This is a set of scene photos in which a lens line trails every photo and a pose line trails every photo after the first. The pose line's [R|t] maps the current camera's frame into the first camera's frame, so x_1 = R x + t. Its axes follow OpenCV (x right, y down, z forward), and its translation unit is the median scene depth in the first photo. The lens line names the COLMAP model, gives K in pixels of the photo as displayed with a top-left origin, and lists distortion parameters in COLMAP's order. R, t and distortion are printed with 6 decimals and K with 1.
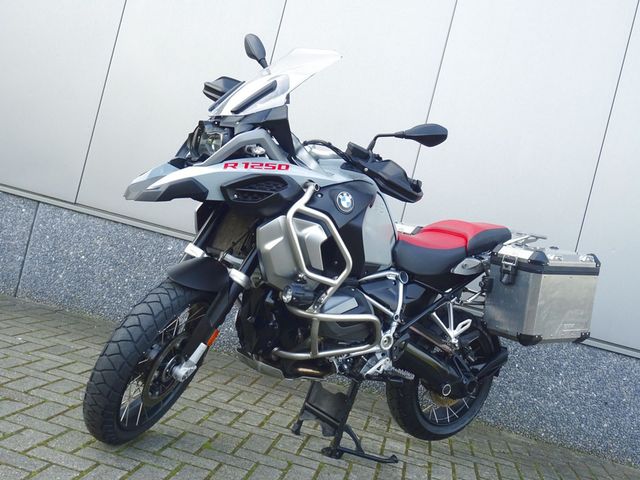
lens RADIAL K [[729.0, 0, 323.2], [0, 729.0, 242.0], [0, 0, 1]] dist [-0.033600, 0.000000]
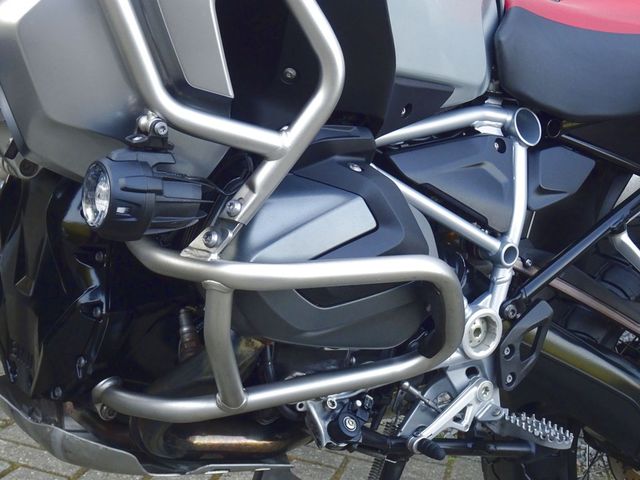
lens RADIAL K [[1266.7, 0, 319.8], [0, 1266.7, 237.6], [0, 0, 1]] dist [-0.036332, 0.000000]
pose [[0.998549, -0.044660, -0.030097, 0.037633], [0.047515, 0.993650, 0.101986, 0.038914], [0.025352, -0.103268, 0.994330, 0.482631]]
